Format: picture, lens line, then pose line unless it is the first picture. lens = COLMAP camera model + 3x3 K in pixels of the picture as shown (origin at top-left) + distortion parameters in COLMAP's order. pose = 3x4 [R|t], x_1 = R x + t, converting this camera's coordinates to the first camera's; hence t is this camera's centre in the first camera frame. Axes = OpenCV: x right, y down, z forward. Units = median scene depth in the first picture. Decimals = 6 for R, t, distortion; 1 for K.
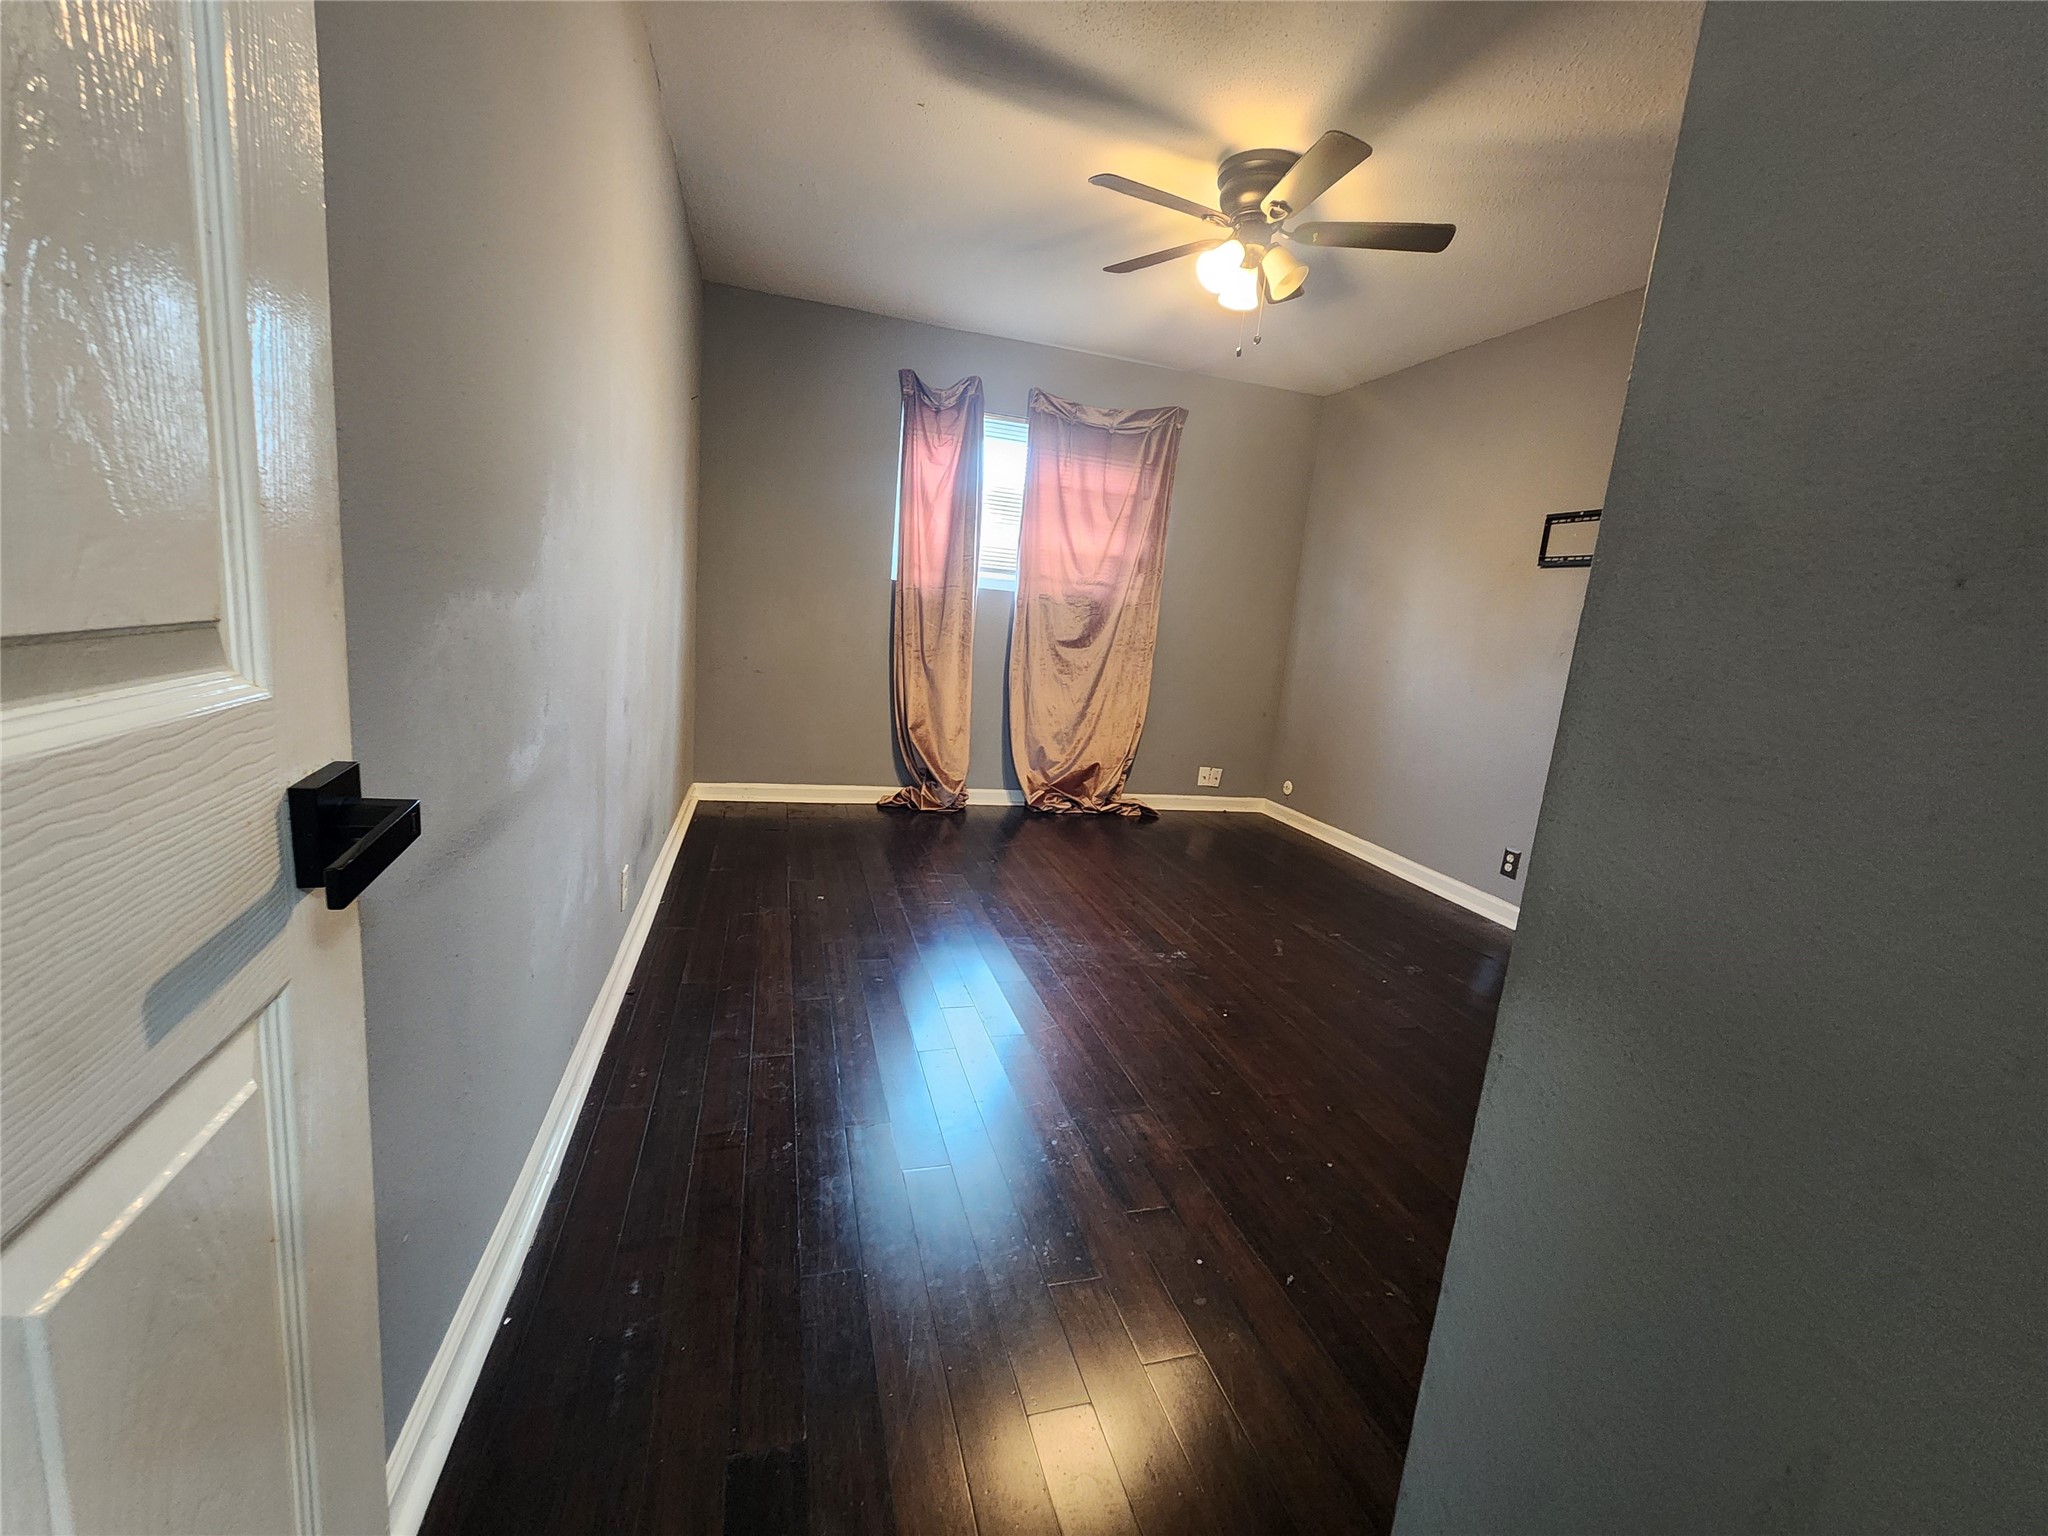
lens RADIAL K [[840.3, 0, 1022.5], [0, 840.3, 765.9], [0, 0, 1]] dist [-0.000392, -0.000232]
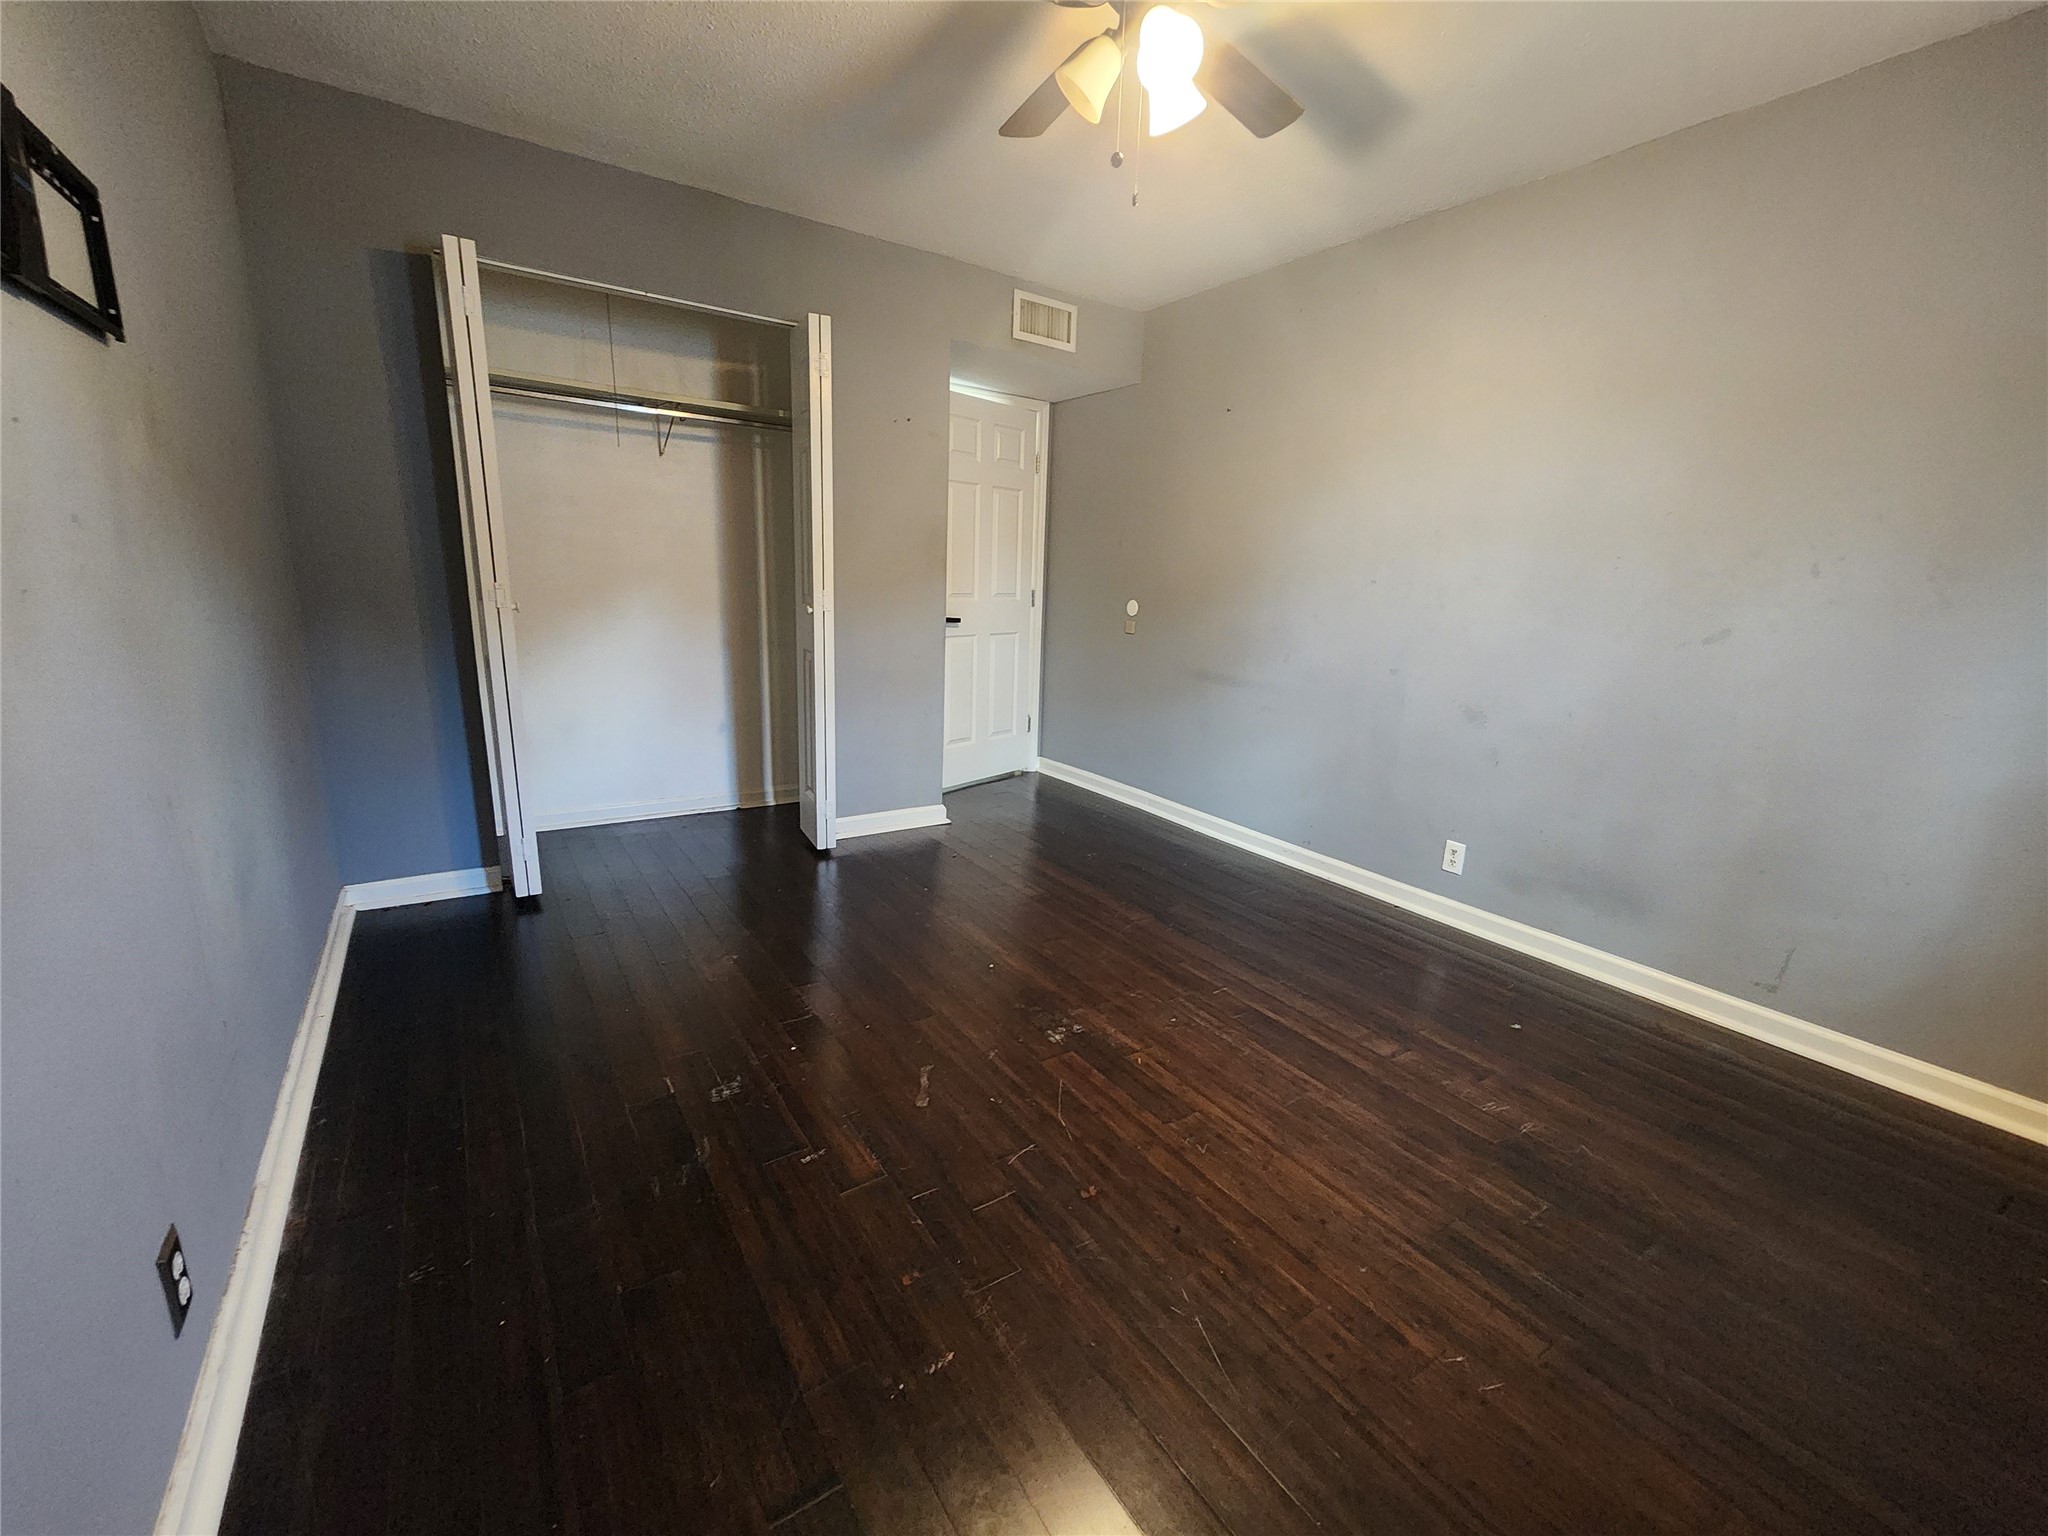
lens RADIAL K [[840.3, 0, 1022.5], [0, 840.3, 765.9], [0, 0, 1]] dist [-0.000392, -0.000232]
pose [[-0.942583, -0.056708, -0.329121, 0.425813], [-0.183368, 0.911527, 0.368095, -0.245976], [0.279129, 0.407311, -0.869589, 1.370373]]
